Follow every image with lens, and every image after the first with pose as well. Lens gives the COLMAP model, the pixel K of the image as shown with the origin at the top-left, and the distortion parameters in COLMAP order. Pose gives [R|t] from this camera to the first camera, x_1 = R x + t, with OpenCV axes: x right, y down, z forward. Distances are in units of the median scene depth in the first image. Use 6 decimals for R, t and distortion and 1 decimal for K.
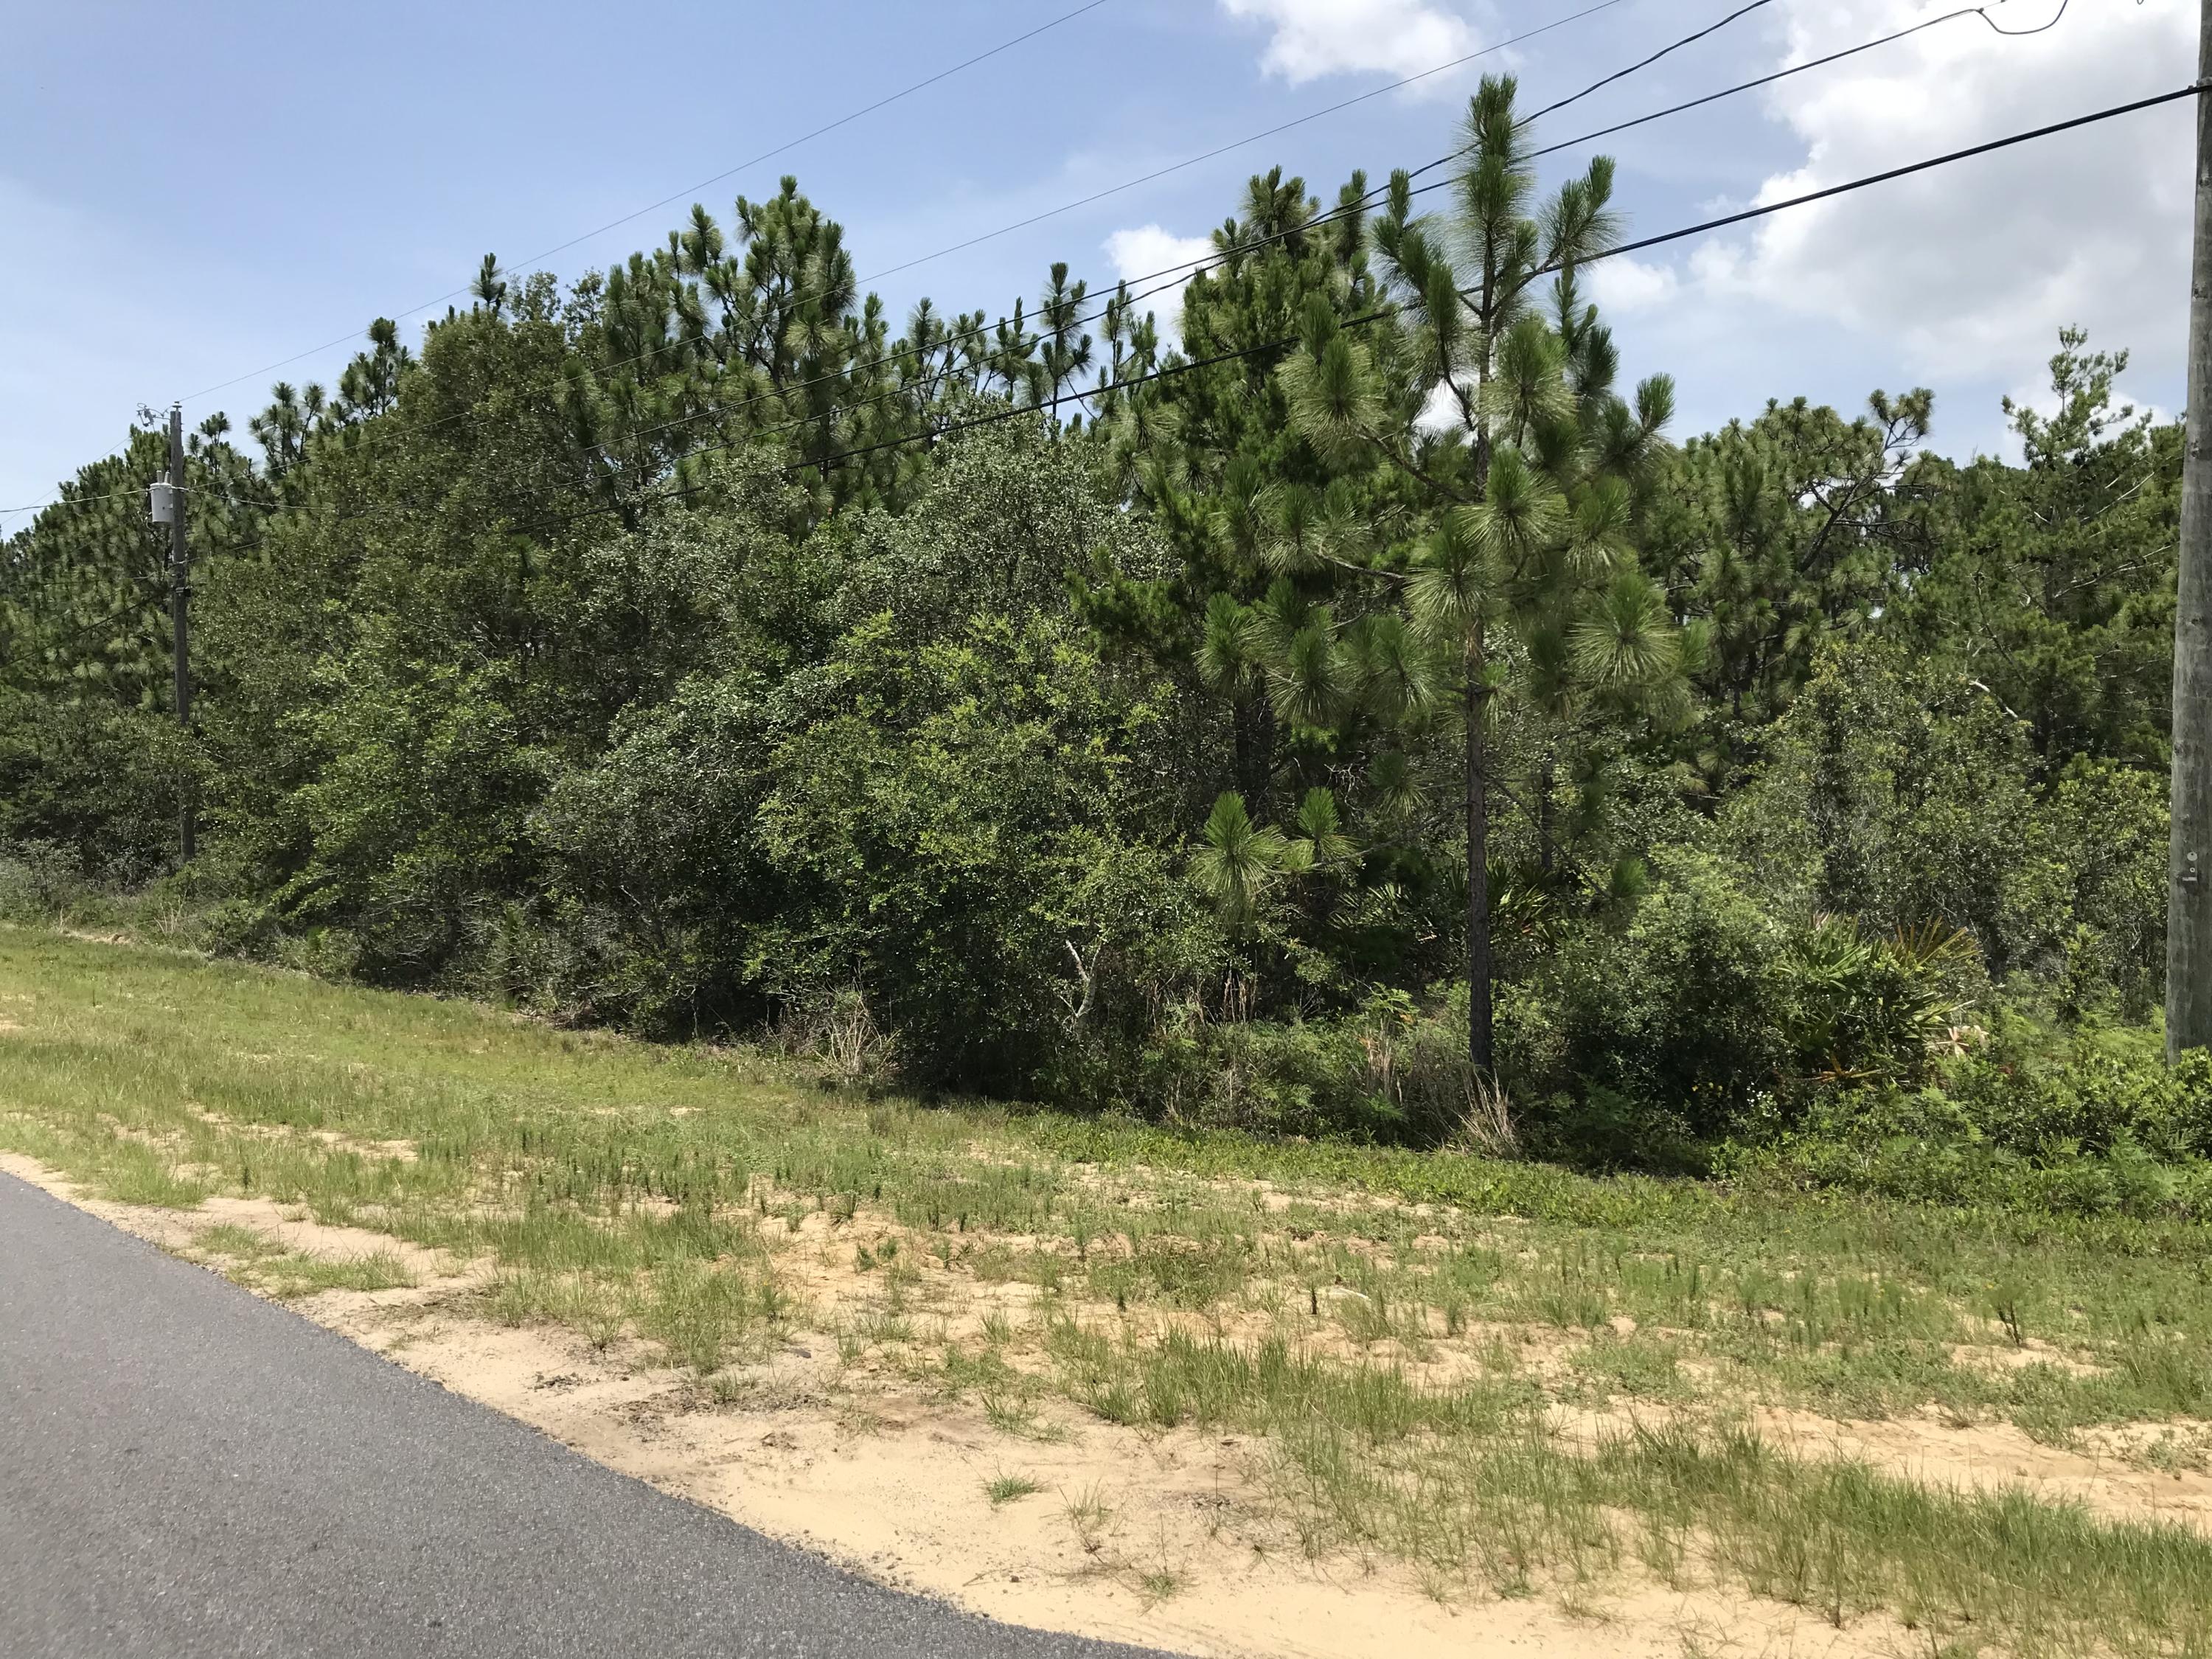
lens RADIAL K [[1804.8, 0, 1113.5], [0, 1804.8, 822.7], [0, 0, 1]] dist [0.022654, -0.011260]
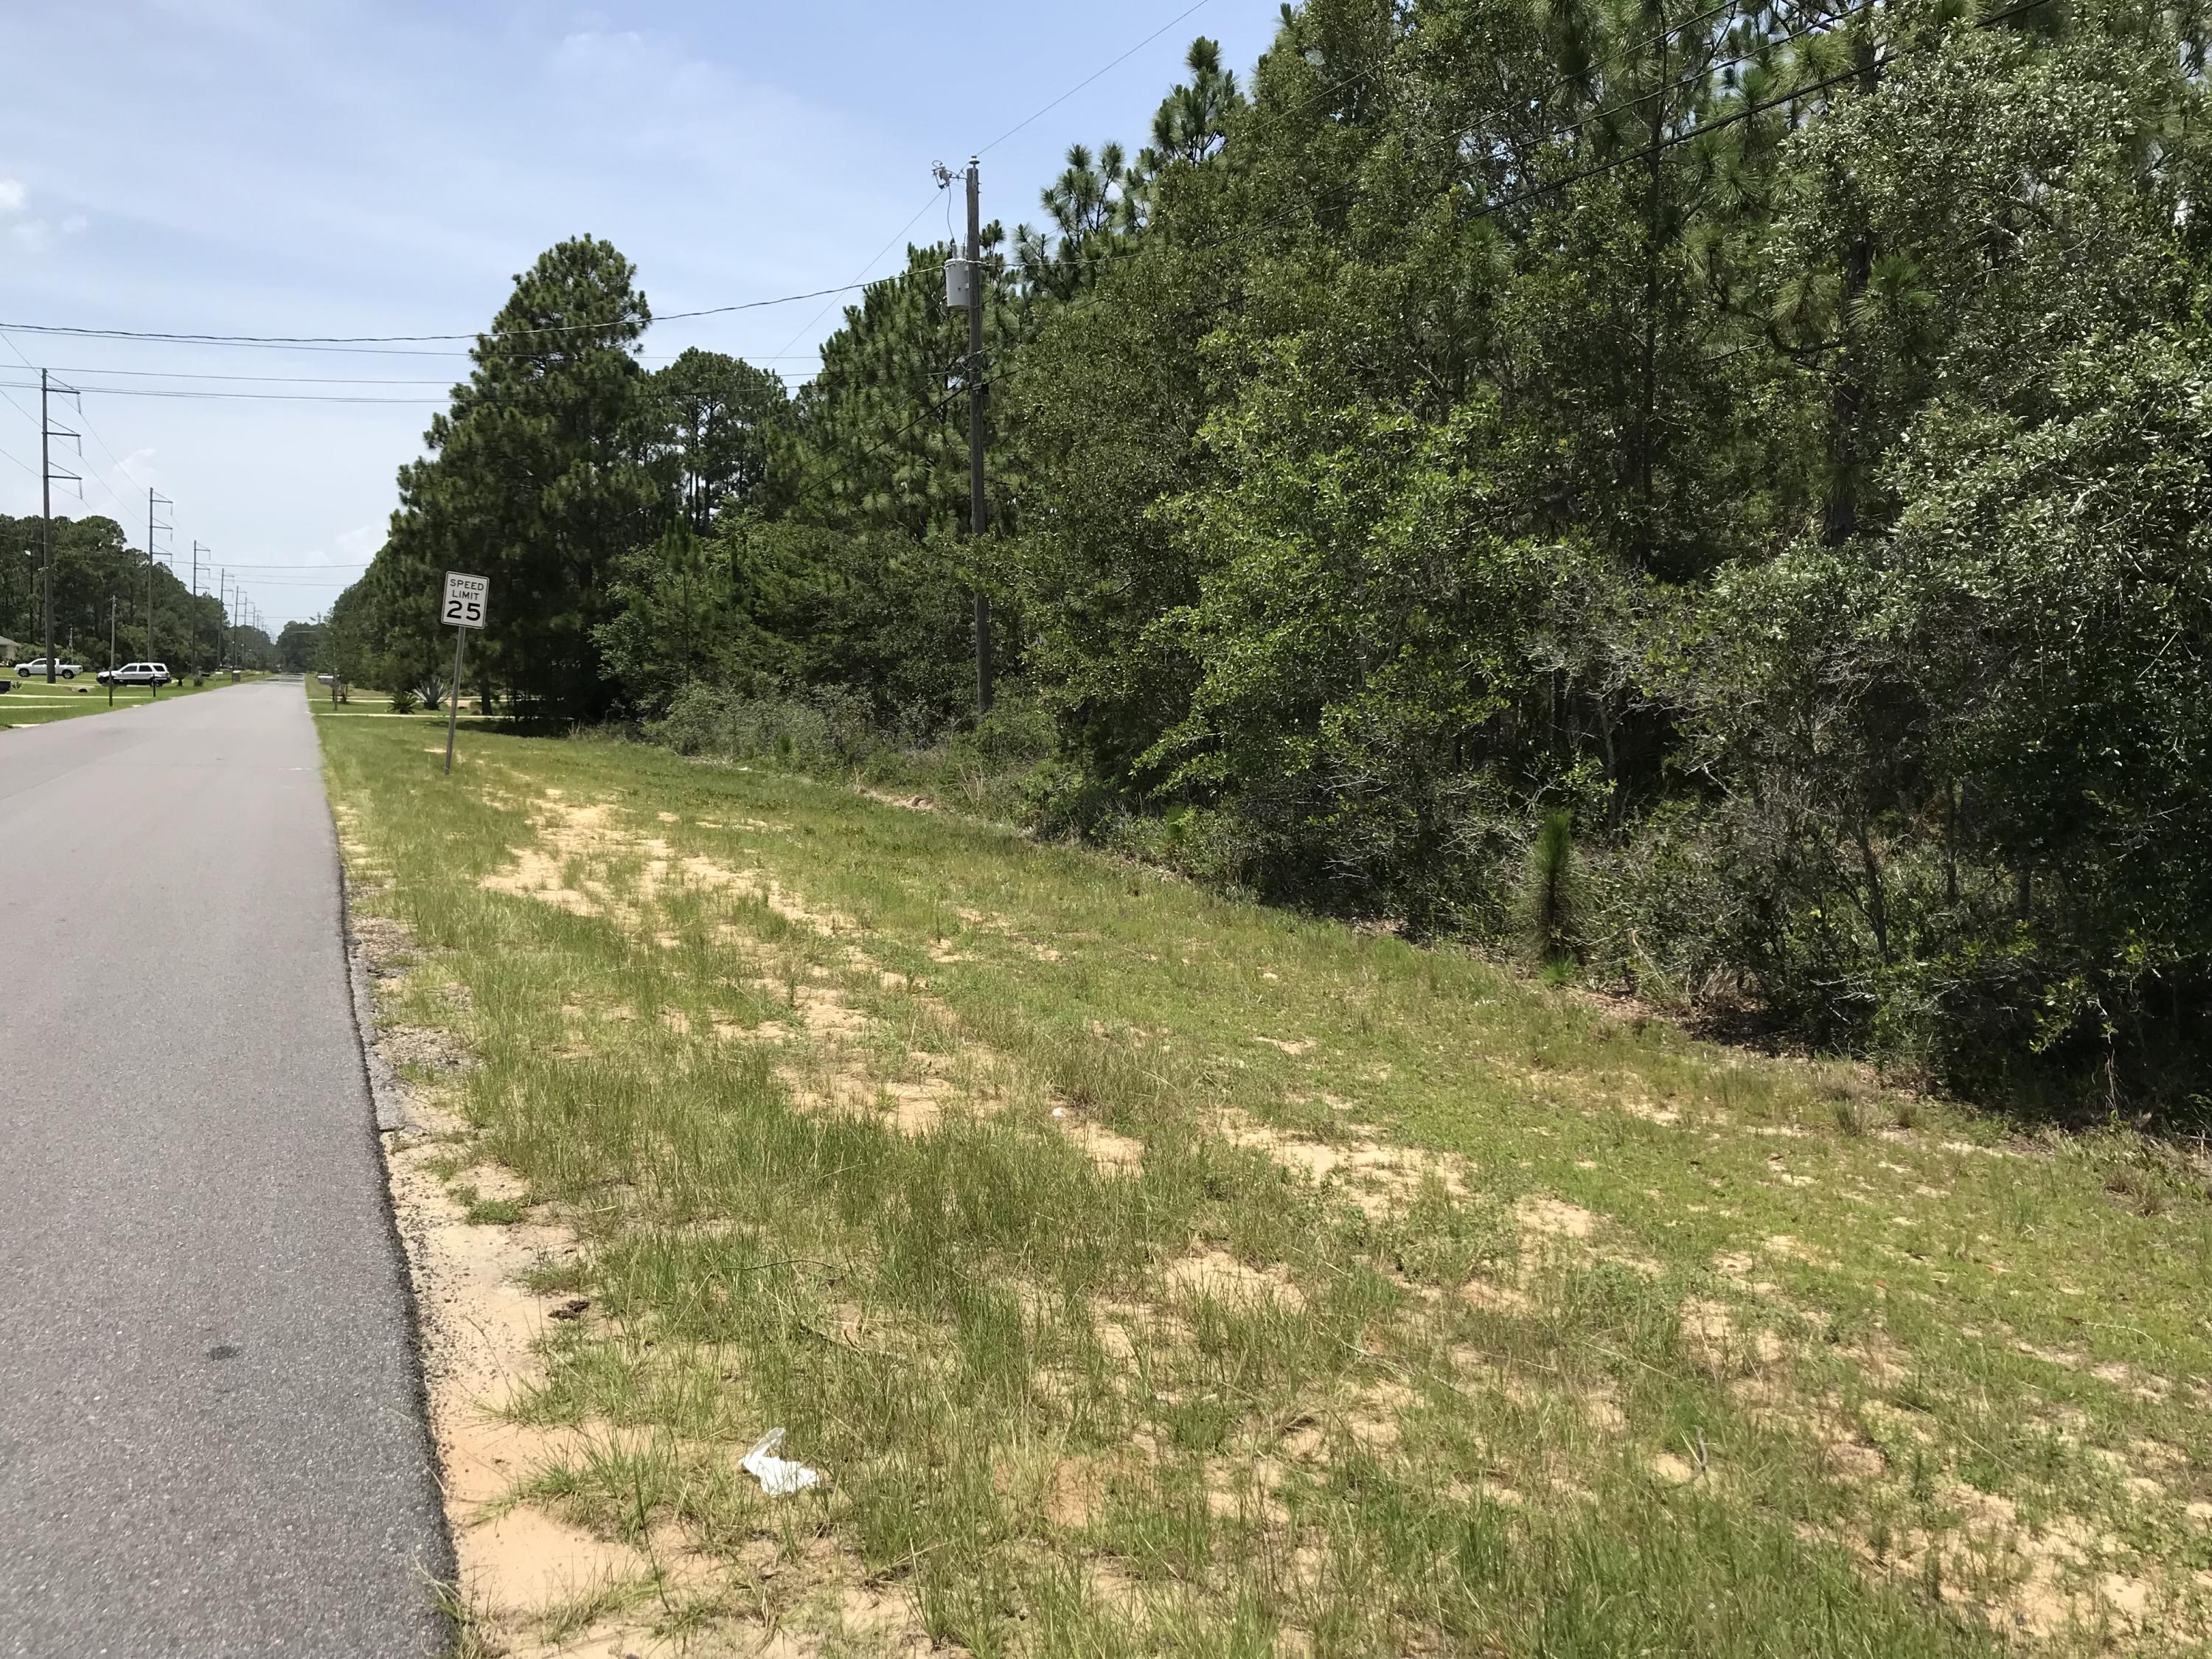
lens RADIAL K [[1798.3, 0, 1109.4], [0, 1798.3, 817.6], [0, 0, 1]] dist [0.024573, -0.039063]
pose [[0.930897, 0.033219, -0.363768, -0.131087], [-0.004514, 0.996827, 0.079476, 0.003227], [0.365253, -0.072342, 0.928093, 0.207864]]
